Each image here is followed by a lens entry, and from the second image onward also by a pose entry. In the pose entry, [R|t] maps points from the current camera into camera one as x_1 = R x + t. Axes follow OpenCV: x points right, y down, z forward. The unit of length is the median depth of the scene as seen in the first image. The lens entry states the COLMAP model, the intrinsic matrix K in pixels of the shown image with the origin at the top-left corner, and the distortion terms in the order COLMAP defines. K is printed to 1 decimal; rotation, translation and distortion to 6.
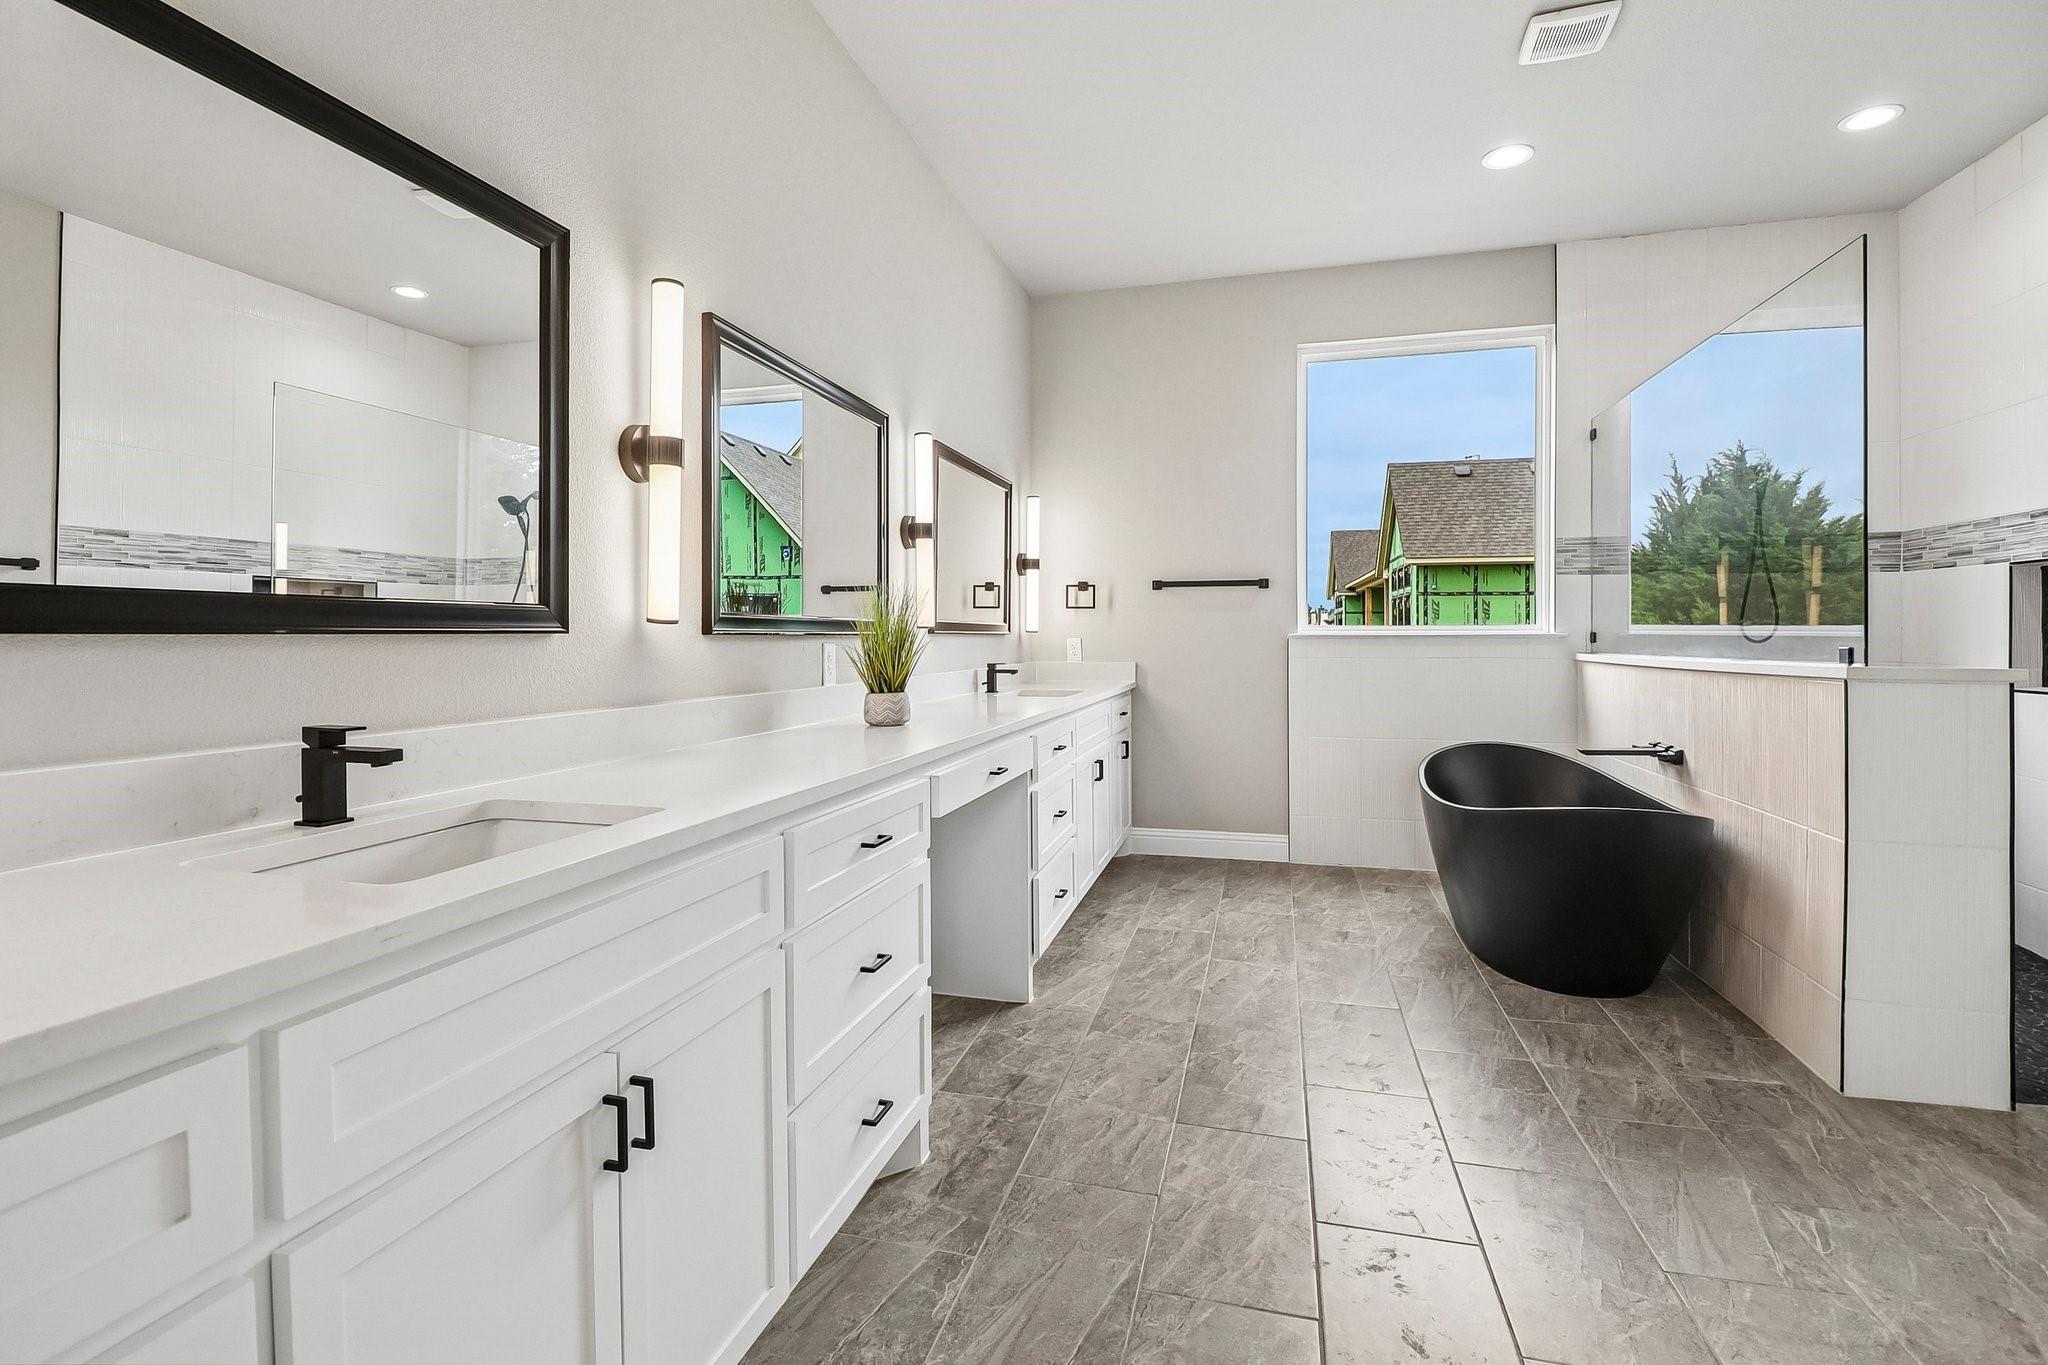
lens RADIAL K [[950.0, 0, 1008.0], [0, 950.0, 624.5], [0, 0, 1]] dist [0.013003, -0.018057]
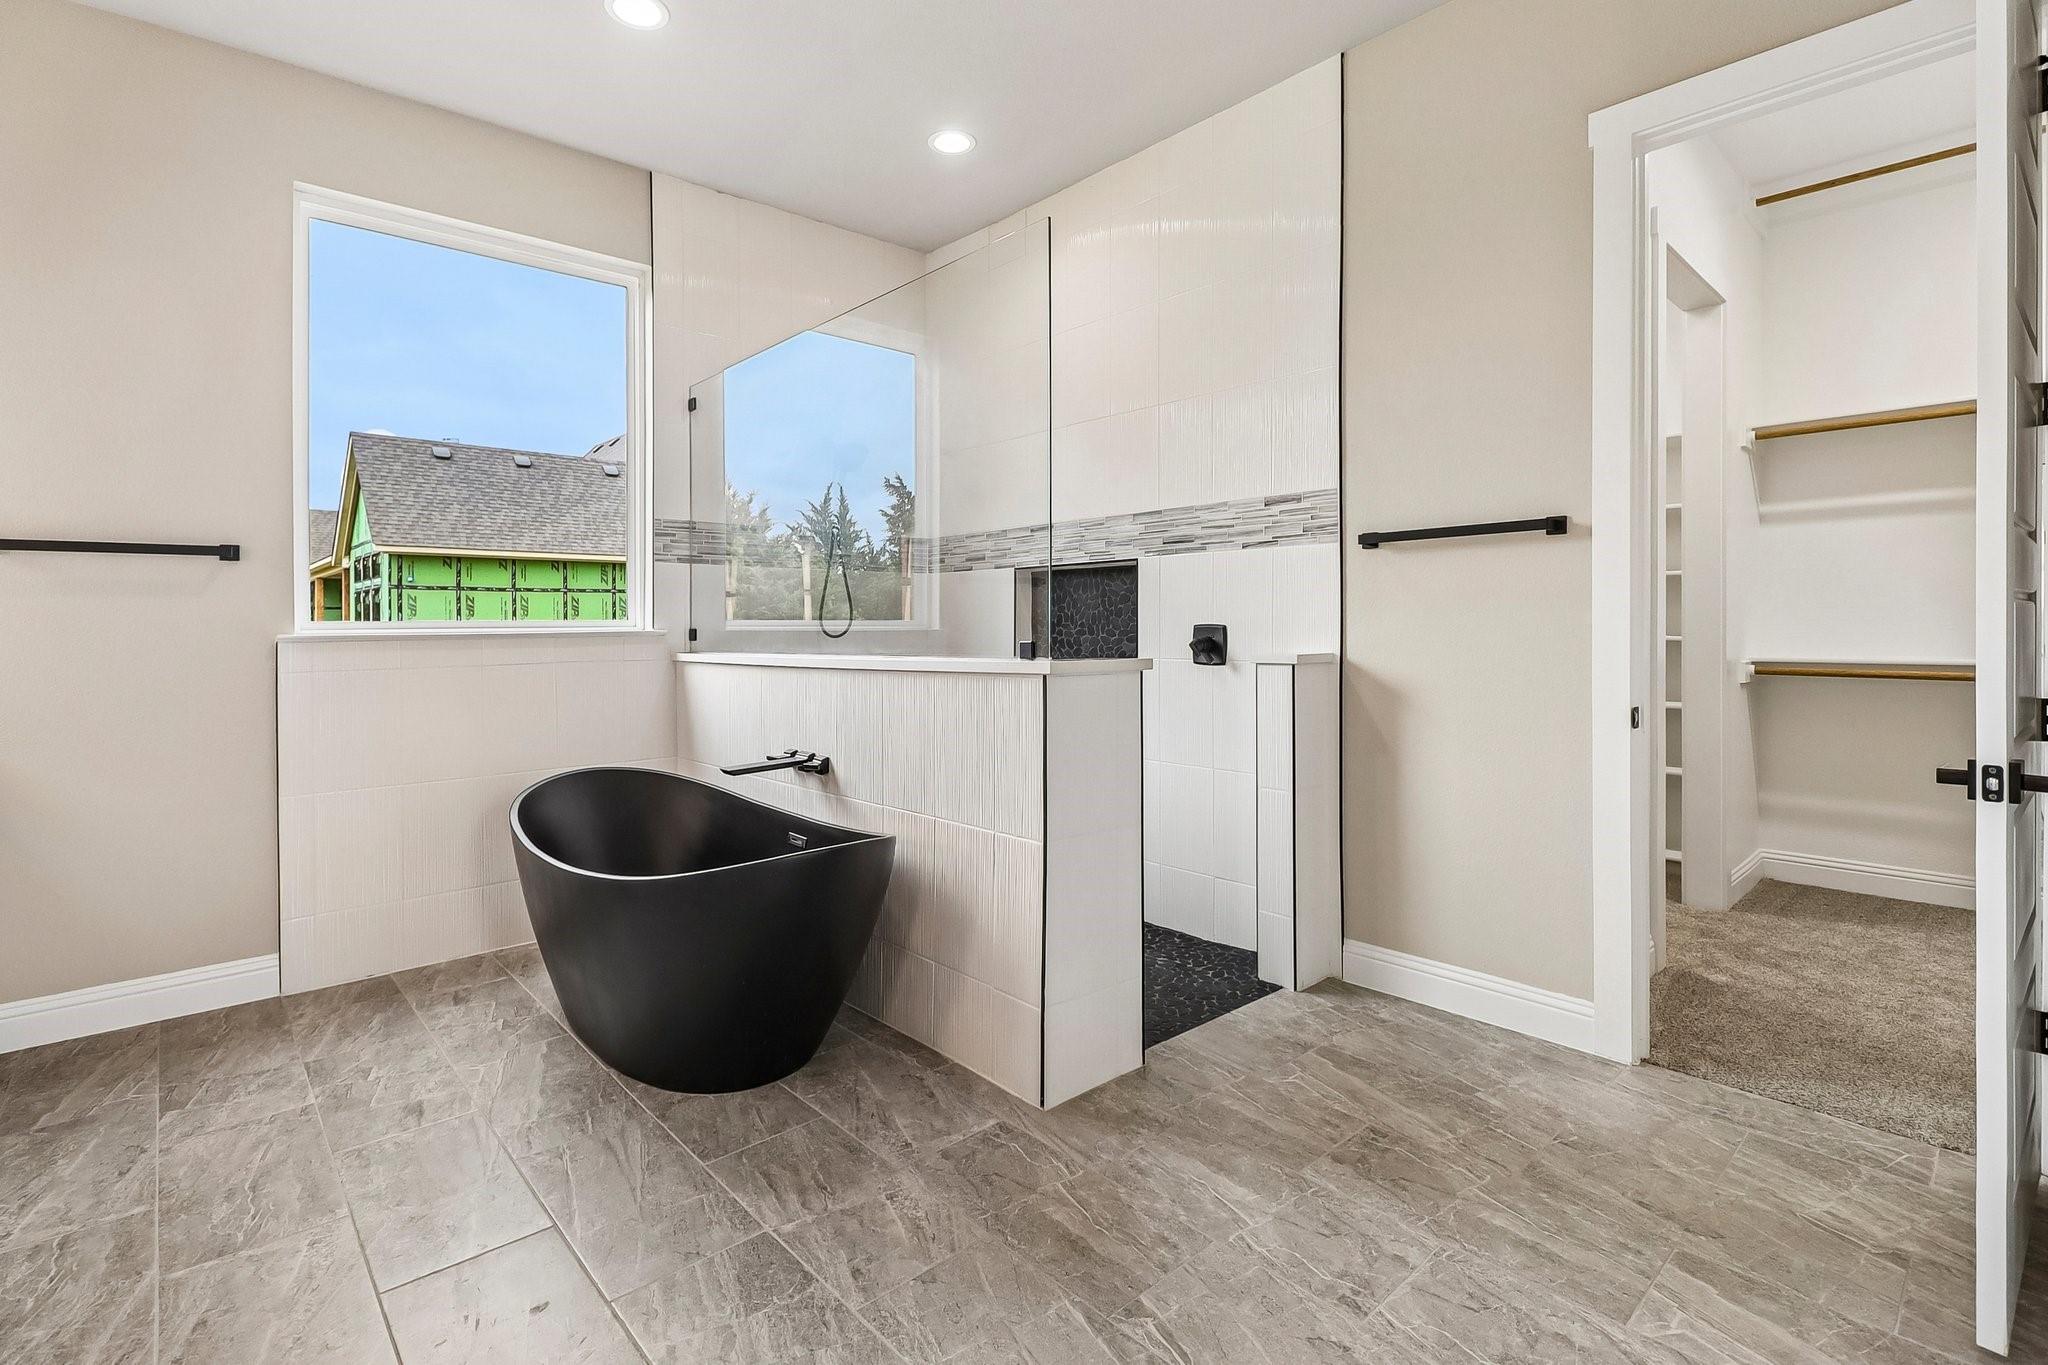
lens RADIAL K [[950.0, 0, 1008.0], [0, 950.0, 624.5], [0, 0, 1]] dist [0.013003, -0.018057]
pose [[0.541523, -0.003575, 0.840678, 0.031170], [0.001709, 0.999994, 0.003152, 0.002040], [-0.840684, -0.000270, 0.541526, 0.283386]]
